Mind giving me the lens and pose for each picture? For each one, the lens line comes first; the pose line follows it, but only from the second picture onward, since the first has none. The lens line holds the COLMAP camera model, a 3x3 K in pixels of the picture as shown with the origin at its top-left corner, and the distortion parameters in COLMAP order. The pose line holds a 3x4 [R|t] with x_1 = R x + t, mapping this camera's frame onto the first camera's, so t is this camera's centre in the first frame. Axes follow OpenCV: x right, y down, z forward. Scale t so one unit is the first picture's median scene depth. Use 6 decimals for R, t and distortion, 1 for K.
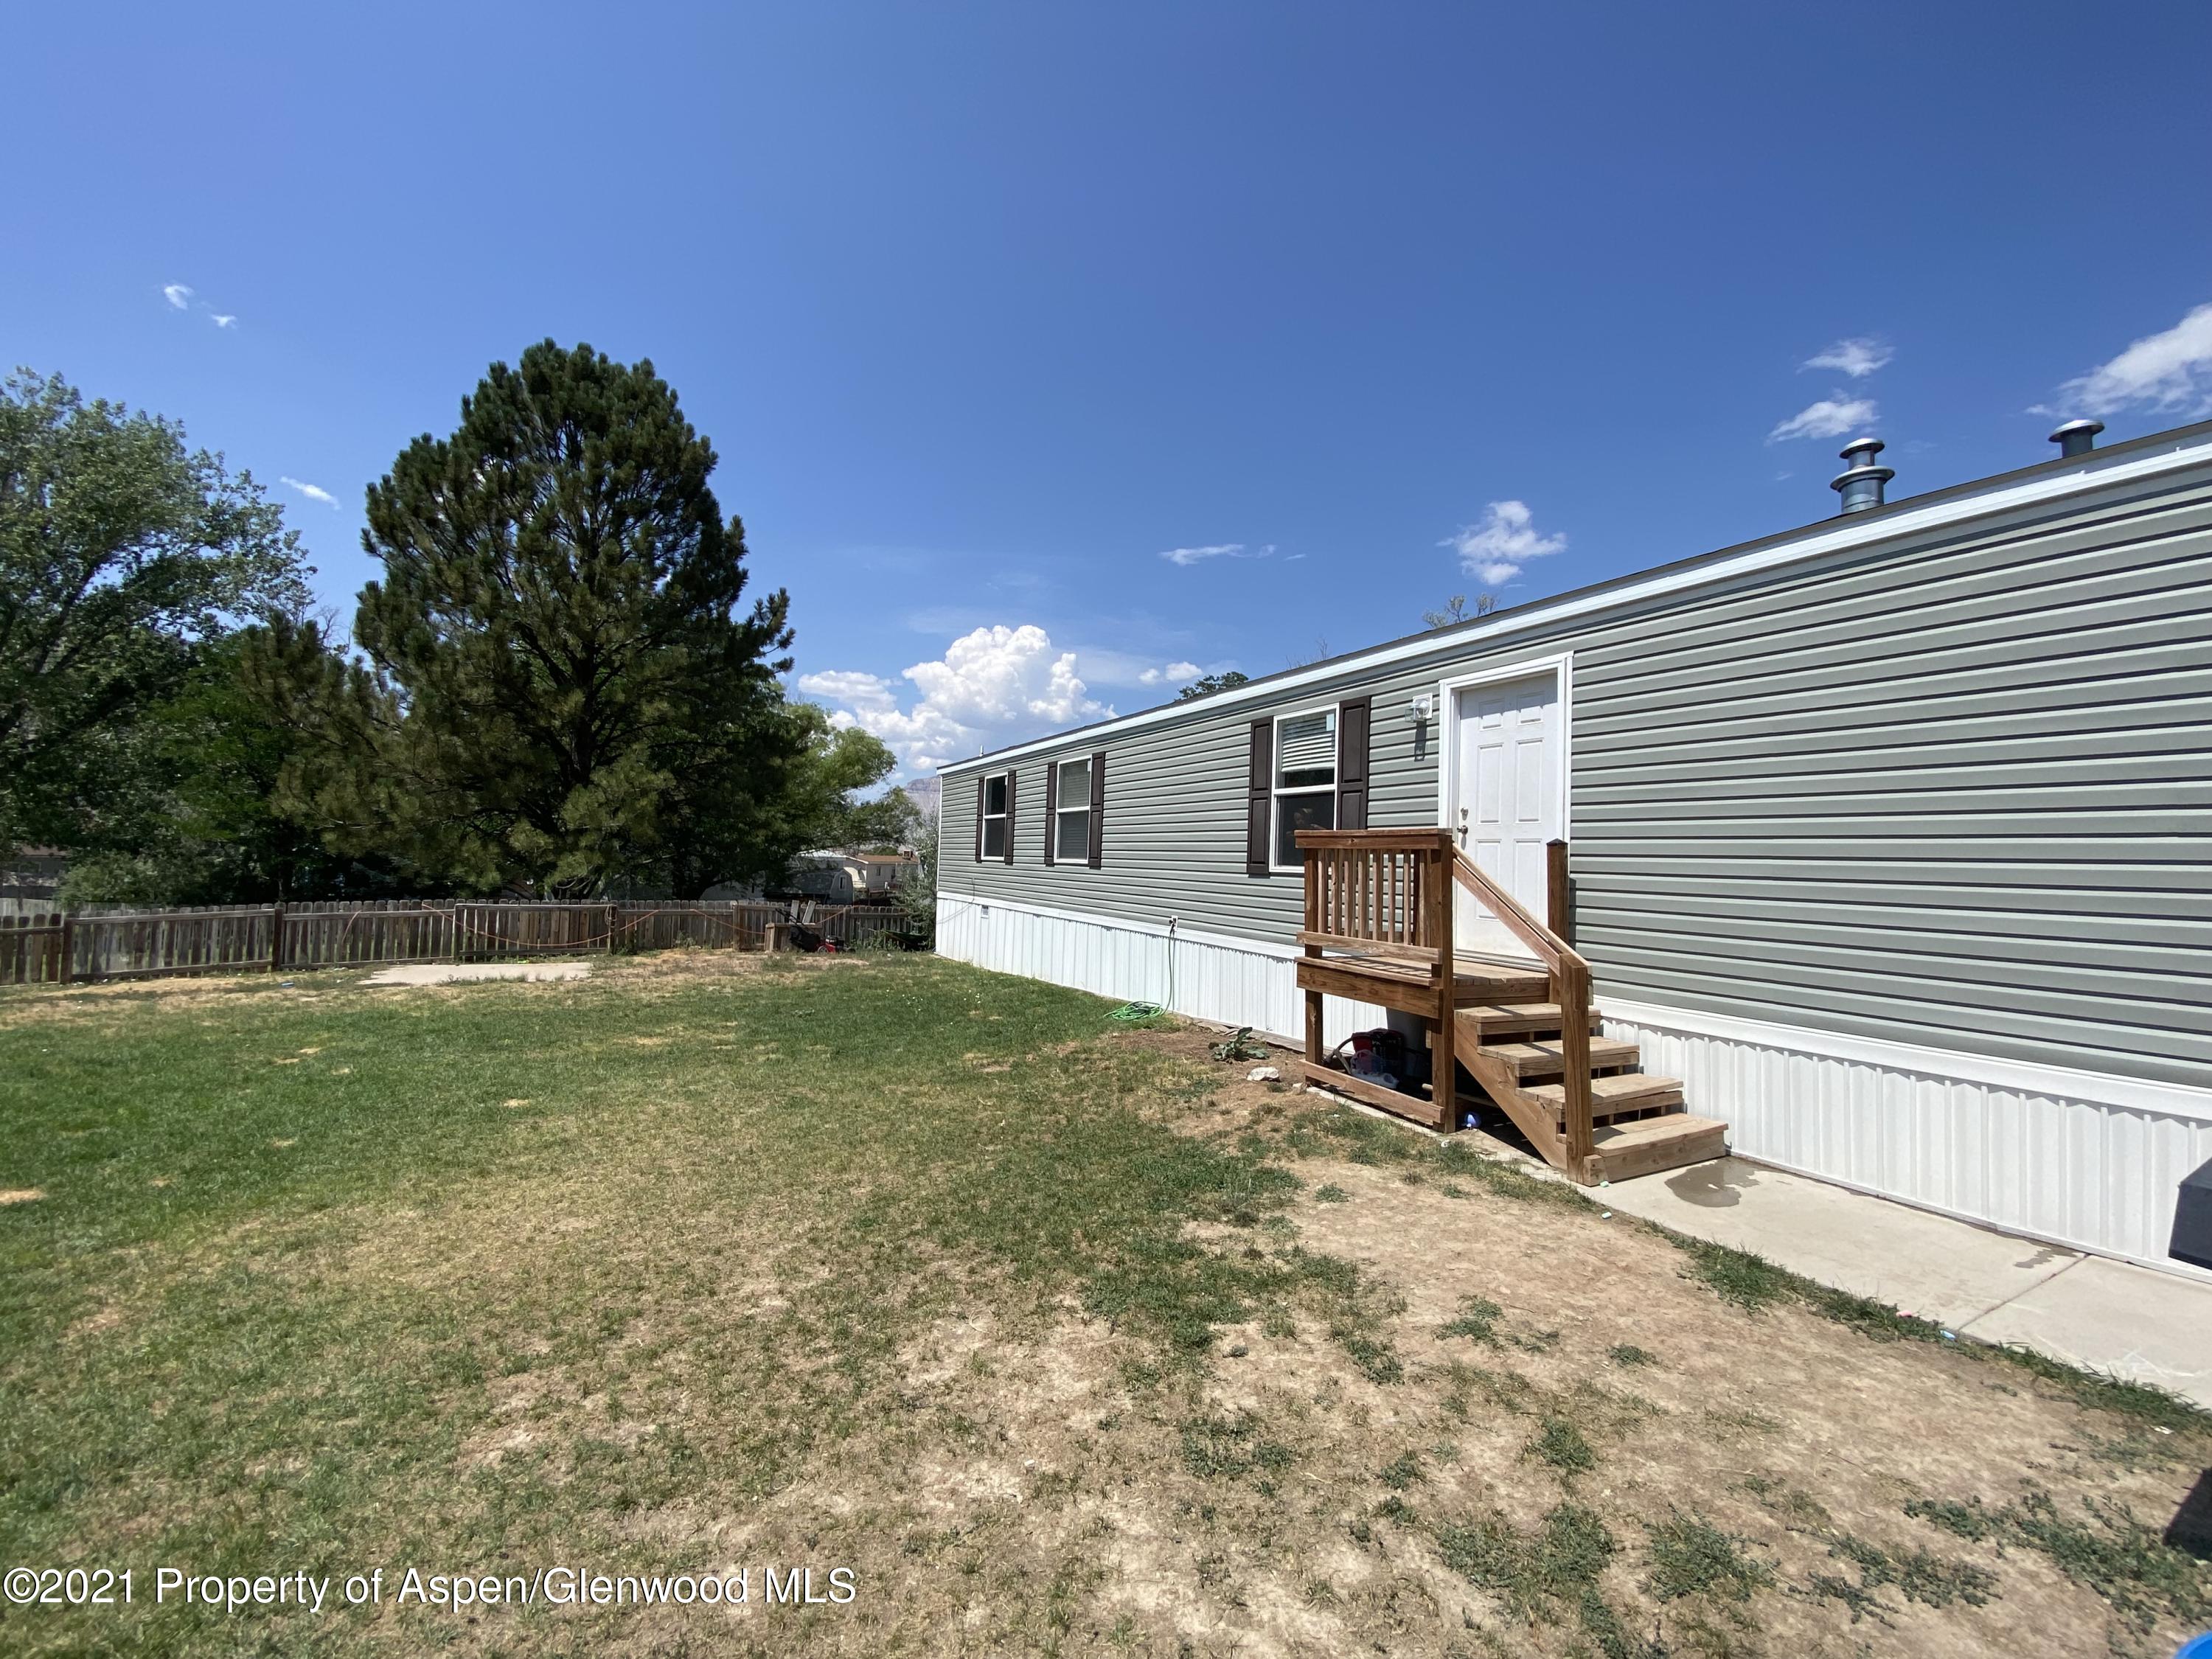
lens RADIAL K [[895.6, 0, 1102.6], [0, 895.6, 834.1], [0, 0, 1]] dist [0.003570, -0.011037]
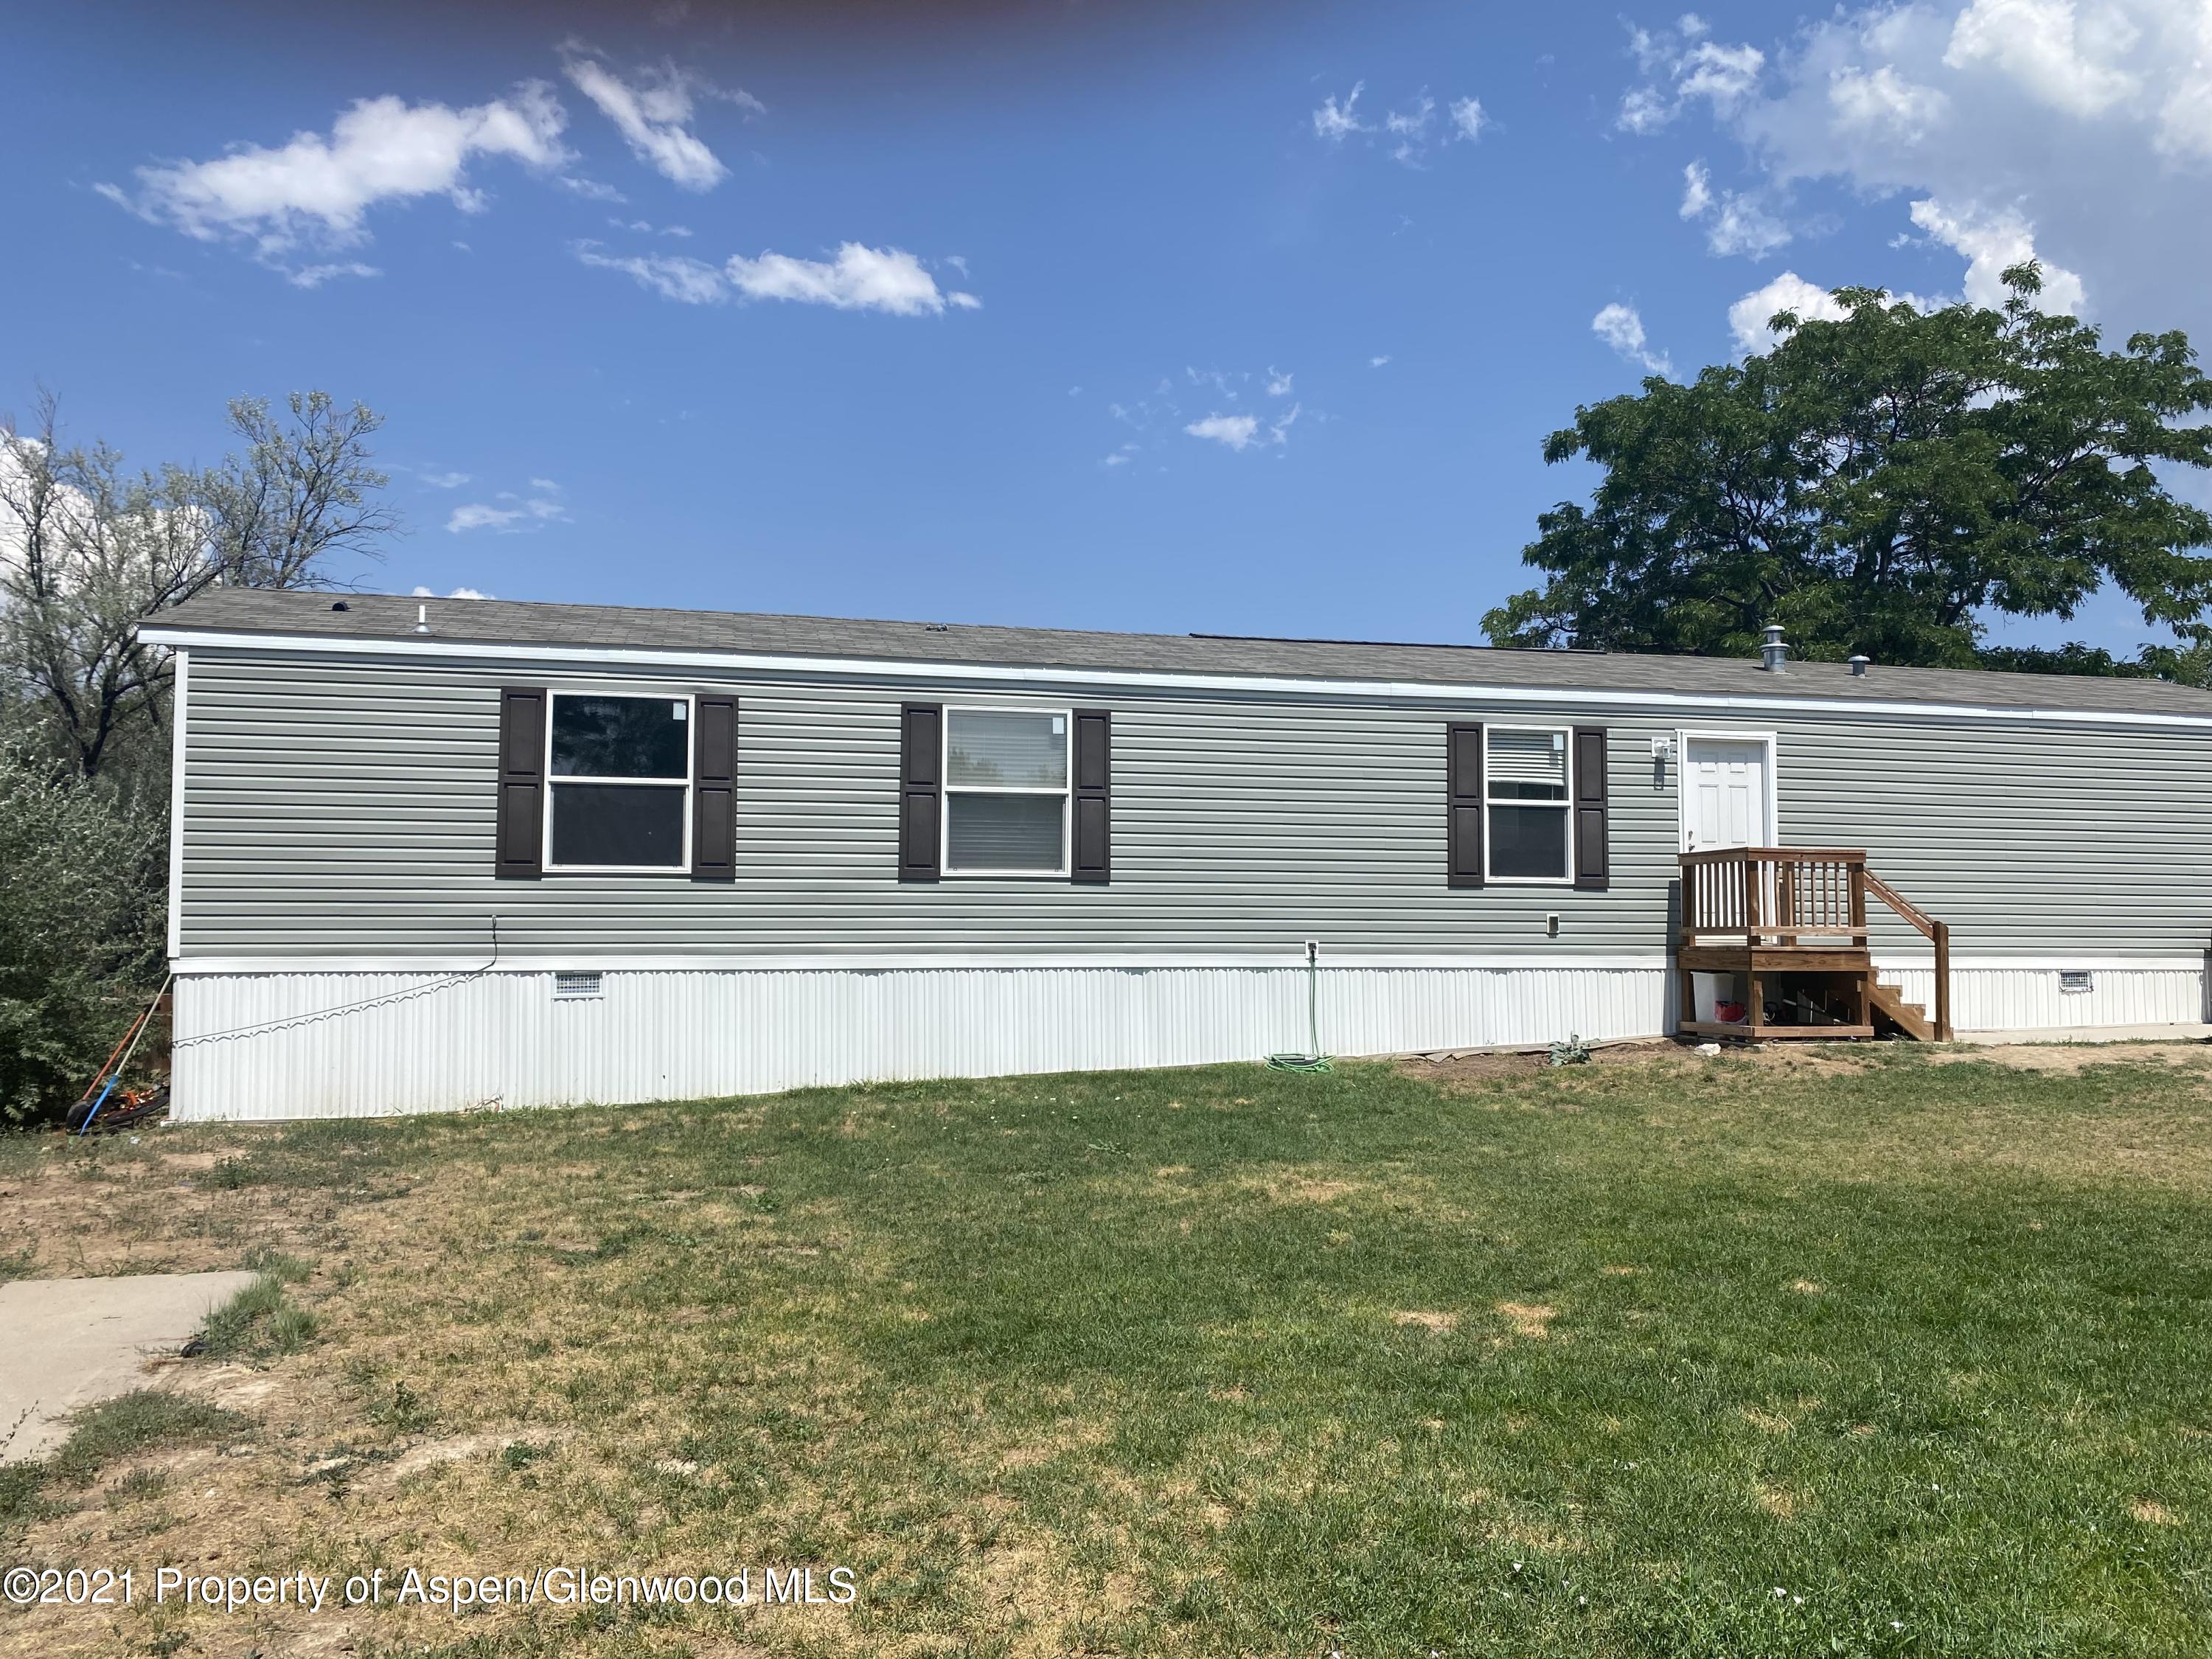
lens RADIAL K [[1701.7, 0, 1066.2], [0, 1701.7, 816.9], [0, 0, 1]] dist [0.045710, -0.054509]
pose [[0.221375, 0.029673, 0.974737, -1.720162], [-0.026901, 0.999342, -0.024312, 0.027904], [-0.974818, -0.020839, 0.222028, 1.028819]]
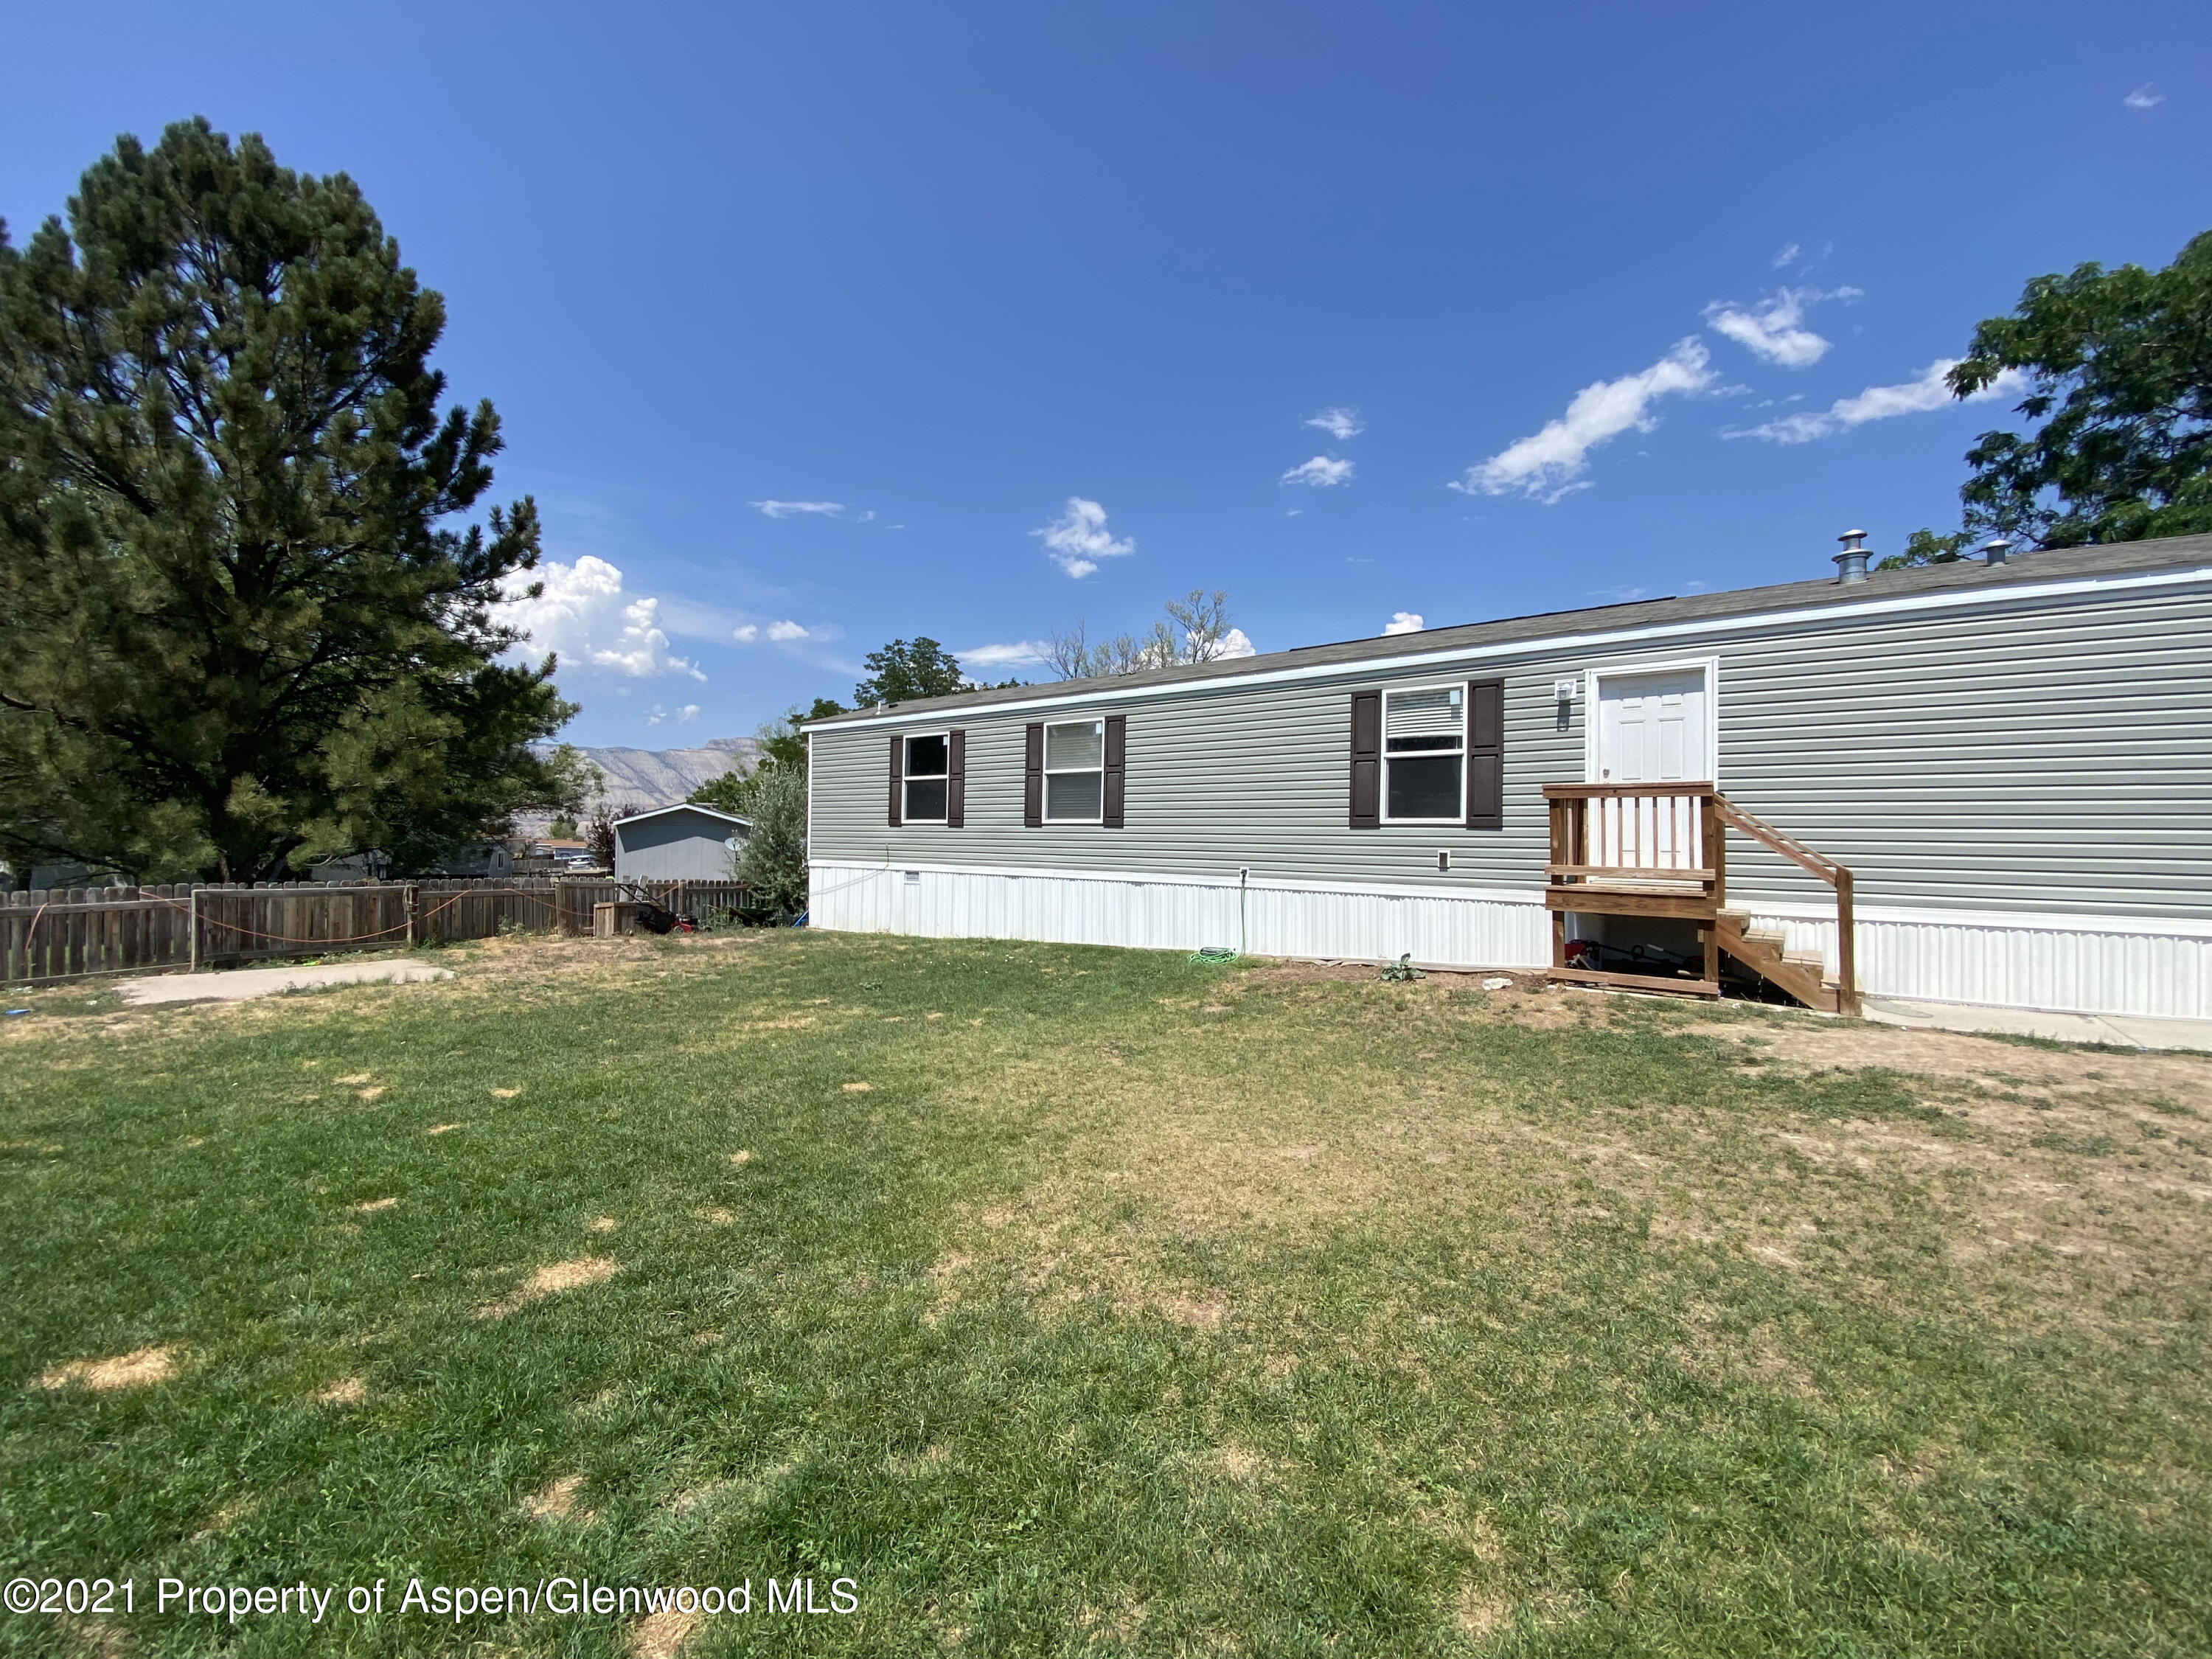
lens RADIAL K [[895.6, 0, 1107.2], [0, 895.6, 837.8], [0, 0, 1]] dist [0.003570, -0.011037]
pose [[0.908709, -0.015107, 0.417157, -0.622625], [0.000126, 0.999355, 0.035917, 0.018830], [-0.417430, -0.032586, 0.908125, 0.086192]]
